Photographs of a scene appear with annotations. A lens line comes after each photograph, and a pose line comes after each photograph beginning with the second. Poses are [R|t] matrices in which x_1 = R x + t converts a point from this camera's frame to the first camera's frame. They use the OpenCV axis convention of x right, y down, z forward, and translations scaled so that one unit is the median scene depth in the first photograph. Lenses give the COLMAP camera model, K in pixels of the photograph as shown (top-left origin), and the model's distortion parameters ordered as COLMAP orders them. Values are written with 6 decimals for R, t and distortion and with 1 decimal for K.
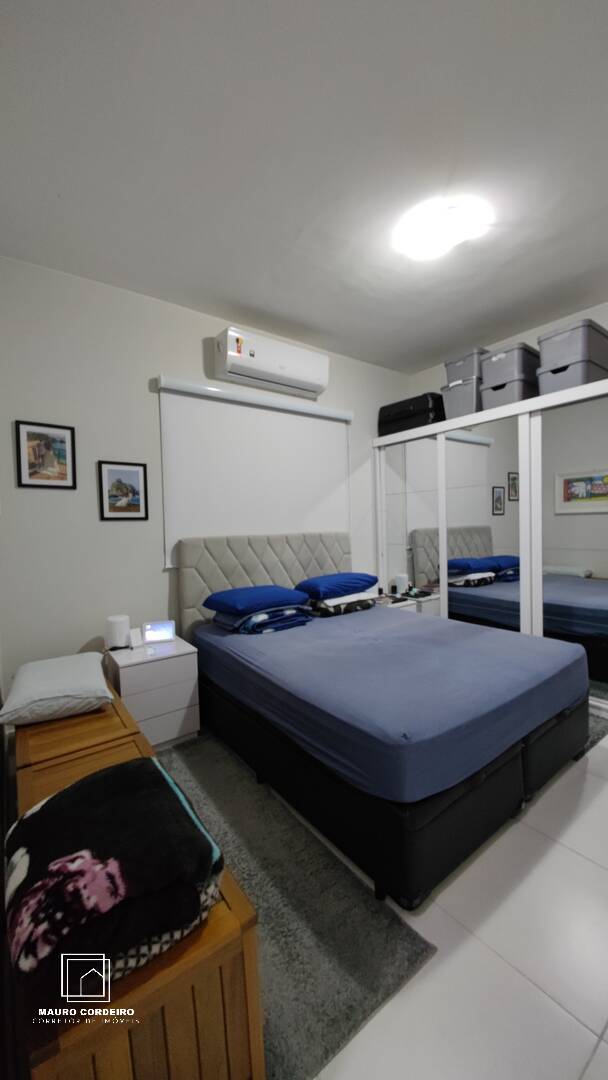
lens RADIAL K [[406.9, 0, 311.6], [0, 406.9, 542.0], [0, 0, 1]] dist [-0.003618, -0.006053]
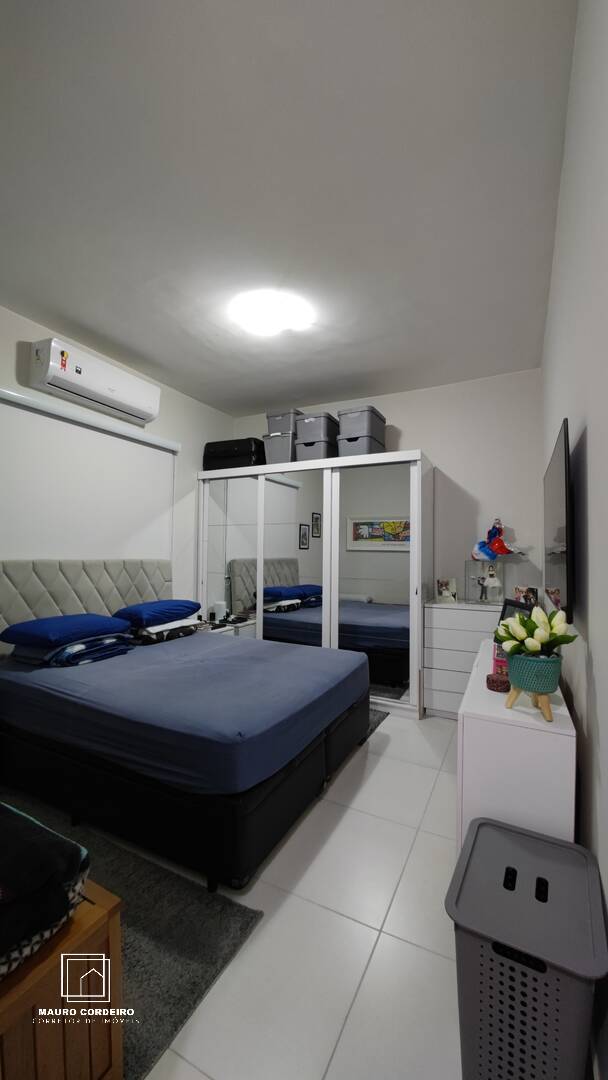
lens RADIAL K [[412.2, 0, 311.4], [0, 412.2, 543.2], [0, 0, 1]] dist [-0.001585, -0.000124]
pose [[0.896003, 0.050022, 0.441221, -0.063153], [-0.019165, 0.997065, -0.074120, 0.004534], [-0.443633, 0.057956, 0.894332, -0.088420]]
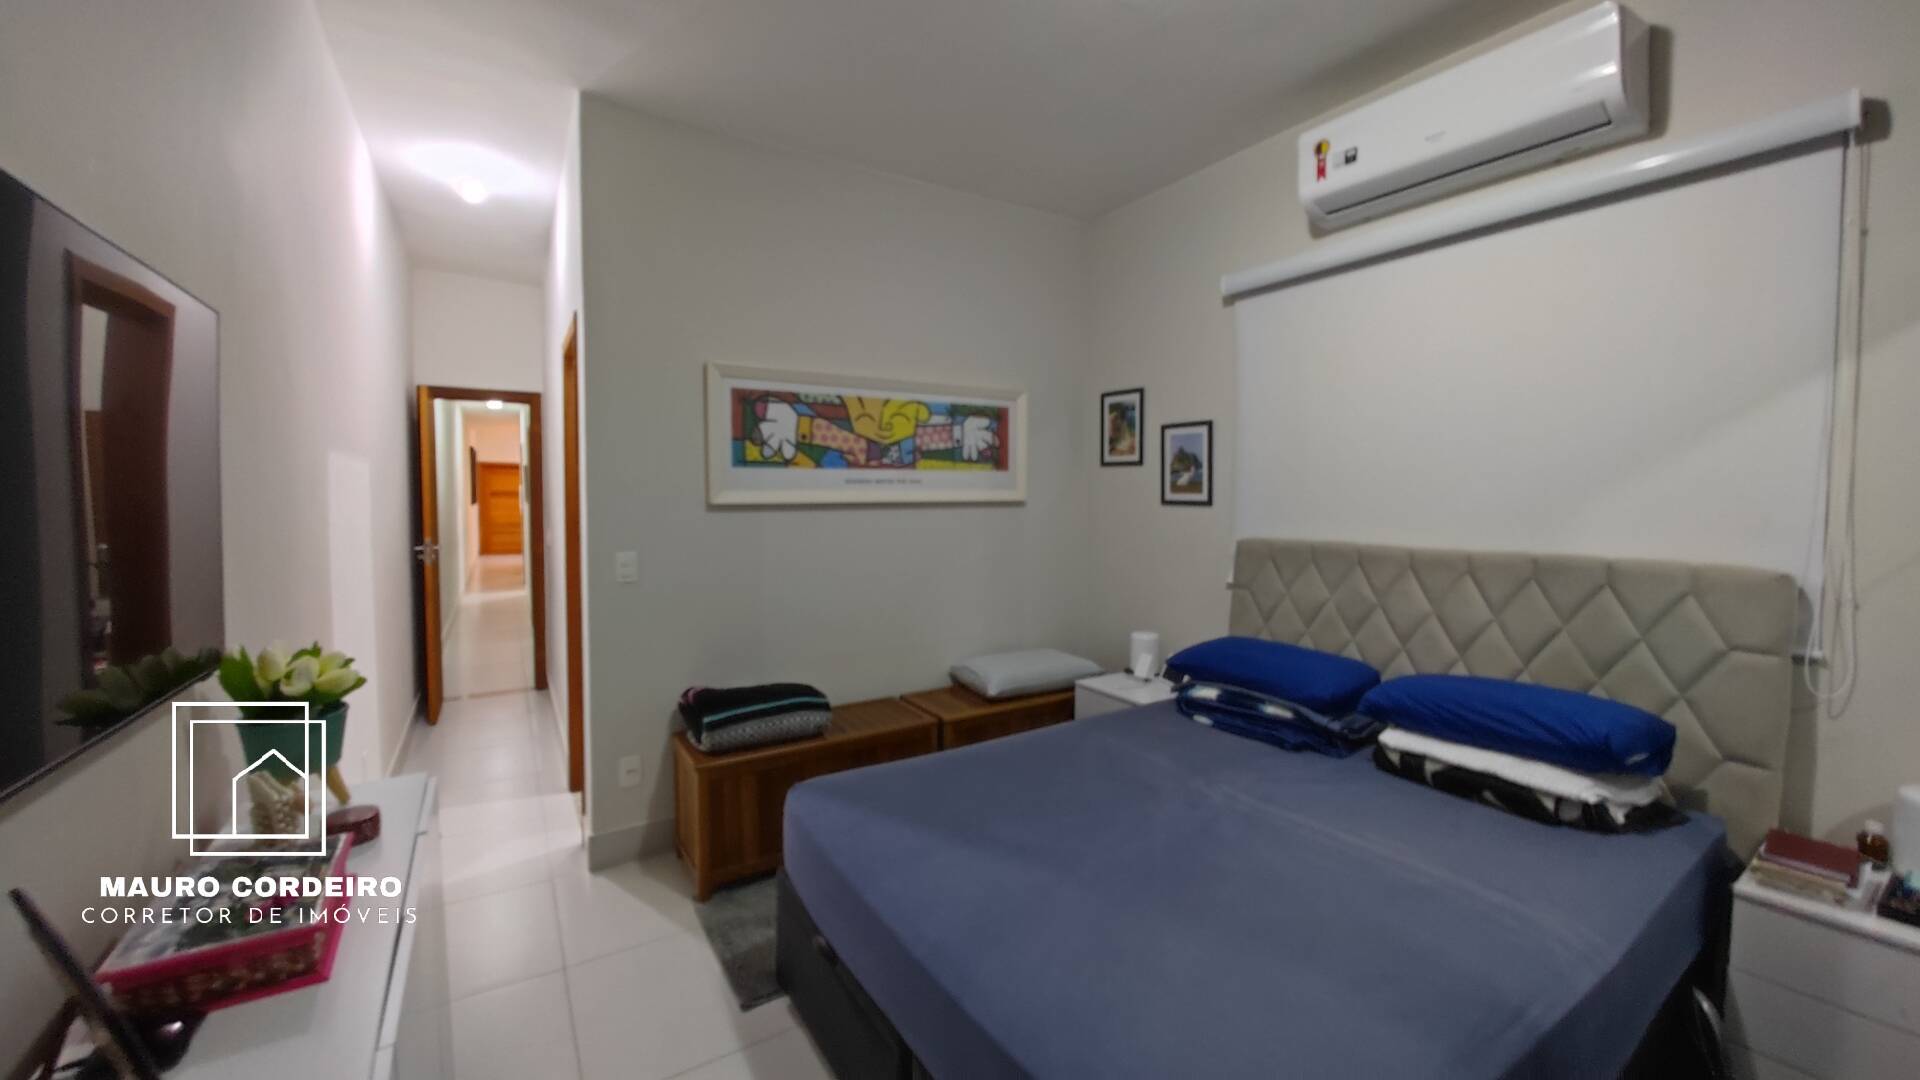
lens RADIAL K [[718.9, 0, 963.9], [0, 718.9, 526.0], [0, 0, 1]] dist [-0.002313, 0.000128]
pose [[-0.076102, 0.070162, -0.994629, 0.743833], [-0.040050, 0.996501, 0.073358, -0.084570], [0.996295, 0.045417, -0.073026, 0.646546]]
